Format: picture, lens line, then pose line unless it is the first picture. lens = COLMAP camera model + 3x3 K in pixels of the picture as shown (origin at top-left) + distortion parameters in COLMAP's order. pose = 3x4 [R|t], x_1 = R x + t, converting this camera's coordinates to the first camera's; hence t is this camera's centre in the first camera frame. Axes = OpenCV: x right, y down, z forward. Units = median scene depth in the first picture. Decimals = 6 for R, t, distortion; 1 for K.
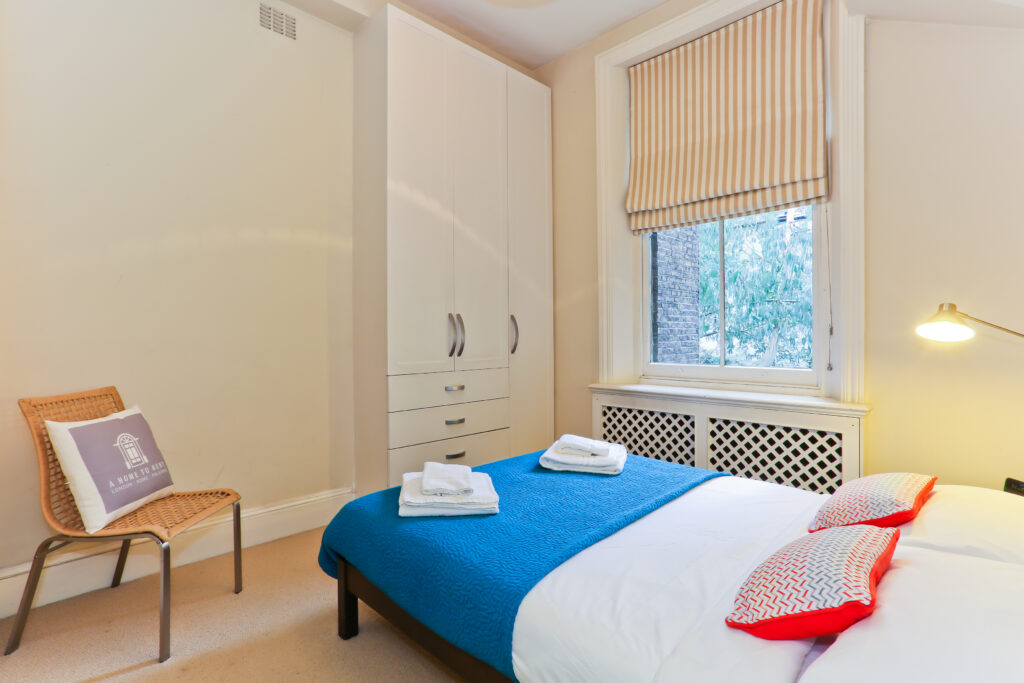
lens RADIAL K [[499.6, 0, 512.2], [0, 499.6, 341.2], [0, 0, 1]] dist [-0.039685, 0.025104]
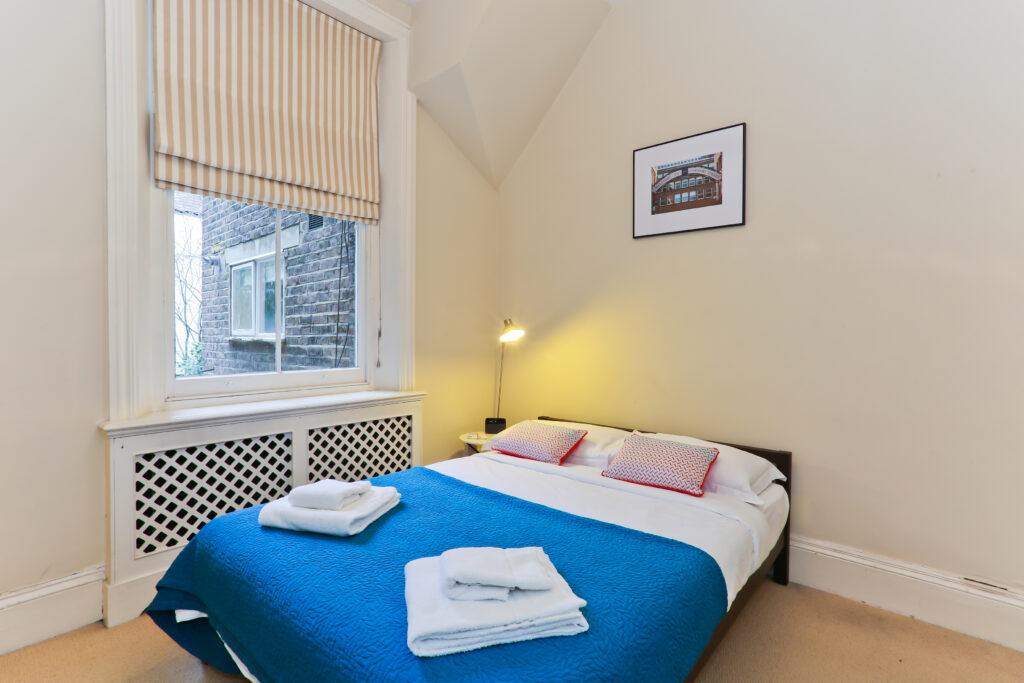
lens RADIAL K [[499.6, 0, 516.0], [0, 499.6, 333.3], [0, 0, 1]] dist [-0.039685, 0.025104]
pose [[-0.067186, -0.002162, 0.997738, -0.539134], [0.004552, 0.999987, 0.002473, -0.022402], [-0.997730, 0.004708, -0.067175, 0.697551]]
